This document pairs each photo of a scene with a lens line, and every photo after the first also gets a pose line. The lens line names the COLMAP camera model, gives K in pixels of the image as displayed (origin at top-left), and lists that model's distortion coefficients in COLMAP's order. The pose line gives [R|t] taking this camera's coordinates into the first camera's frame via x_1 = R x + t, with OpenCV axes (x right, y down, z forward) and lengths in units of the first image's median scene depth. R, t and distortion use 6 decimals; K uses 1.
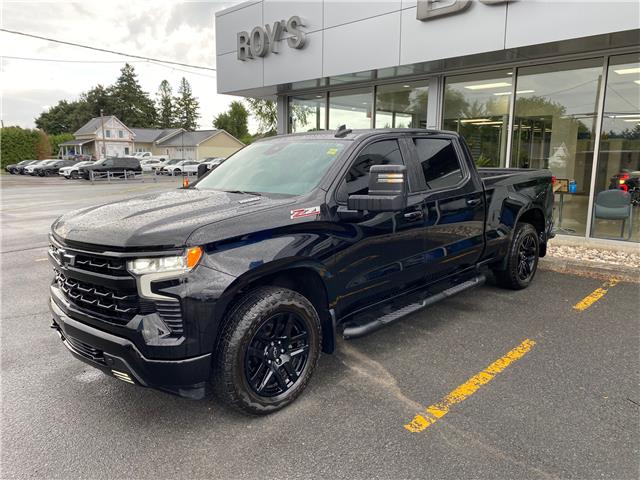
lens RADIAL K [[484.4, 0, 320.0], [0, 484.4, 240.0], [0, 0, 1]] dist [-0.002609, 0.001224]
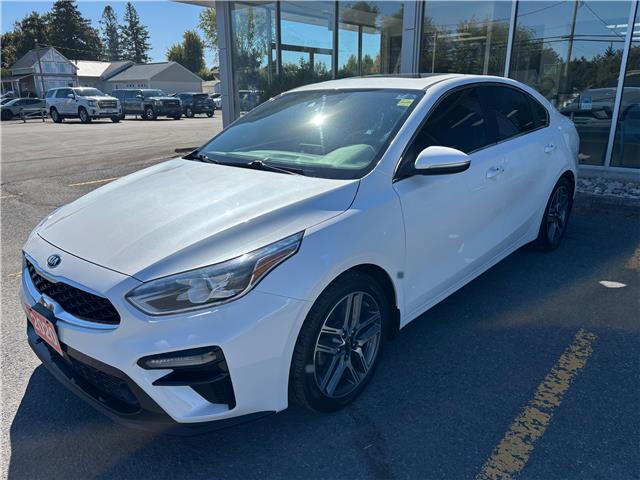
lens RADIAL K [[474.1, 0, 314.1], [0, 474.1, 237.1], [0, 0, 1]] dist [0.160525, -0.195921]
pose [[0.998113, -0.032776, 0.051926, 0.010650], [0.026402, 0.992543, 0.119003, 0.000455], [-0.055439, -0.117408, 0.991535, 0.079289]]
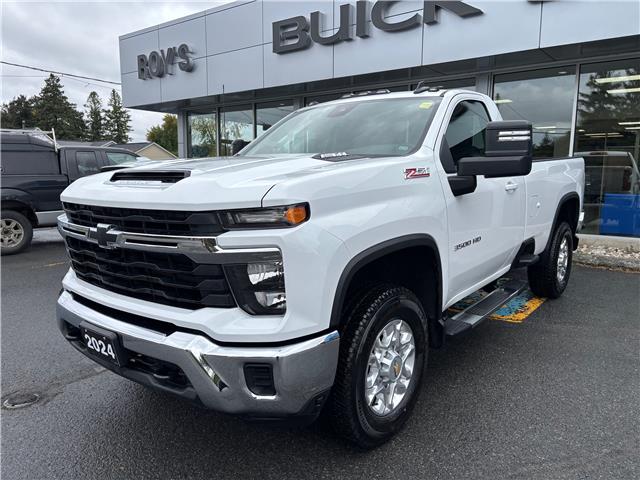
lens RADIAL K [[483.6, 0, 322.5], [0, 483.6, 251.4], [0, 0, 1]] dist [0.008036, 0.002105]
pose [[0.992665, -0.020556, 0.119137, 0.062108], [0.021342, 0.999758, -0.005321, 0.028495], [-0.118999, 0.007825, 0.992864, -0.102512]]
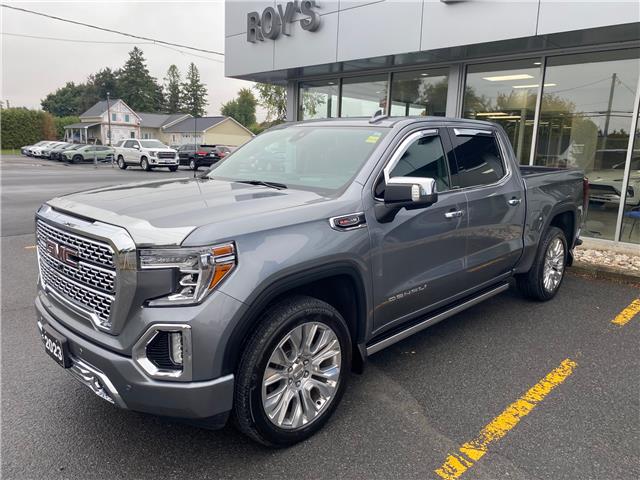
lens RADIAL K [[484.5, 0, 322.9], [0, 484.5, 237.4], [0, 0, 1]] dist [-0.001897, 0.000084]
pose [[0.999504, 0.031397, -0.002370, -0.003888], [-0.031363, 0.999421, 0.013181, -0.002710], [0.002783, -0.013100, 0.999910, 0.023610]]
